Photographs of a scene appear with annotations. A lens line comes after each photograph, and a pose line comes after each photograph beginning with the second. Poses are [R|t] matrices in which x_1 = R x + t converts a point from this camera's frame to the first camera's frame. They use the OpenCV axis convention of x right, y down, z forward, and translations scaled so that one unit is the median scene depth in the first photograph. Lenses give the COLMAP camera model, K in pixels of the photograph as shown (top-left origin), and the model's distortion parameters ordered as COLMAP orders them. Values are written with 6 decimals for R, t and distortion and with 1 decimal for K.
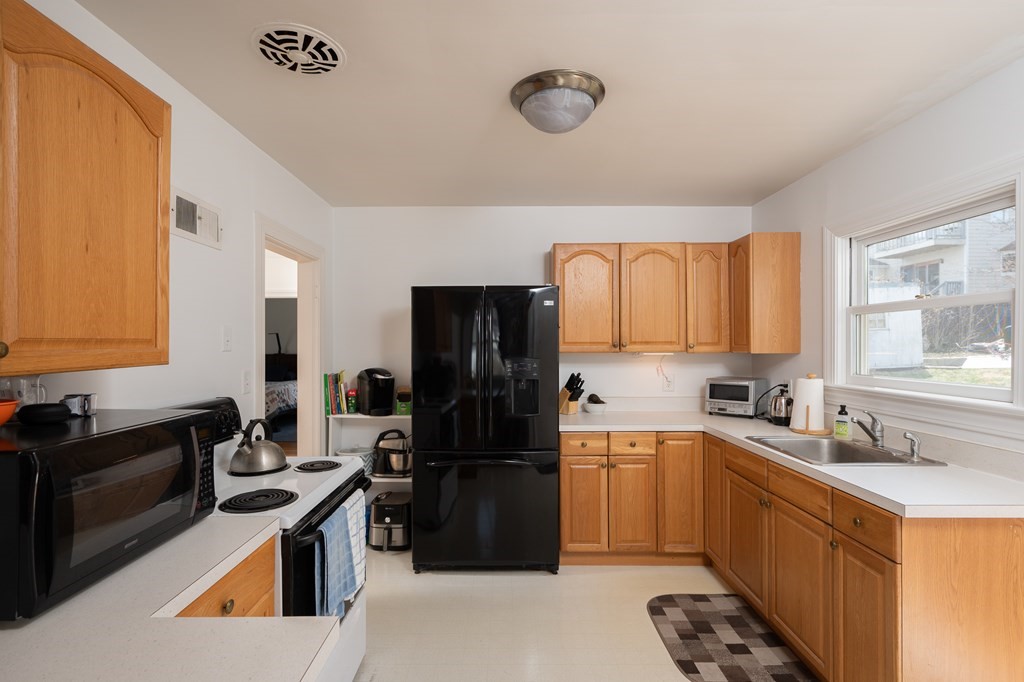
lens RADIAL K [[482.9, 0, 512.0], [0, 482.9, 341.0], [0, 0, 1]] dist [0.001289, 0.000202]
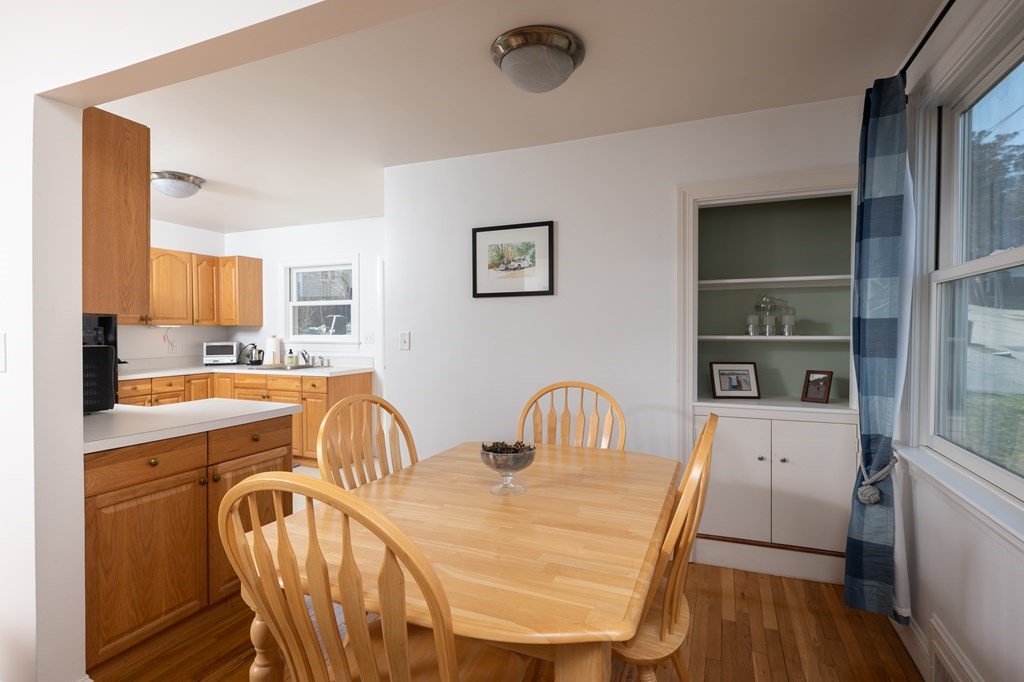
lens RADIAL K [[508.4, 0, 512.0], [0, 508.4, 341.0], [0, 0, 1]] dist [-0.000091, -0.000008]
pose [[0.390528, -0.018797, 0.920399, -0.754098], [0.000147, 0.999793, 0.020356, 0.042796], [-0.920591, -0.007814, 0.390450, -0.576231]]
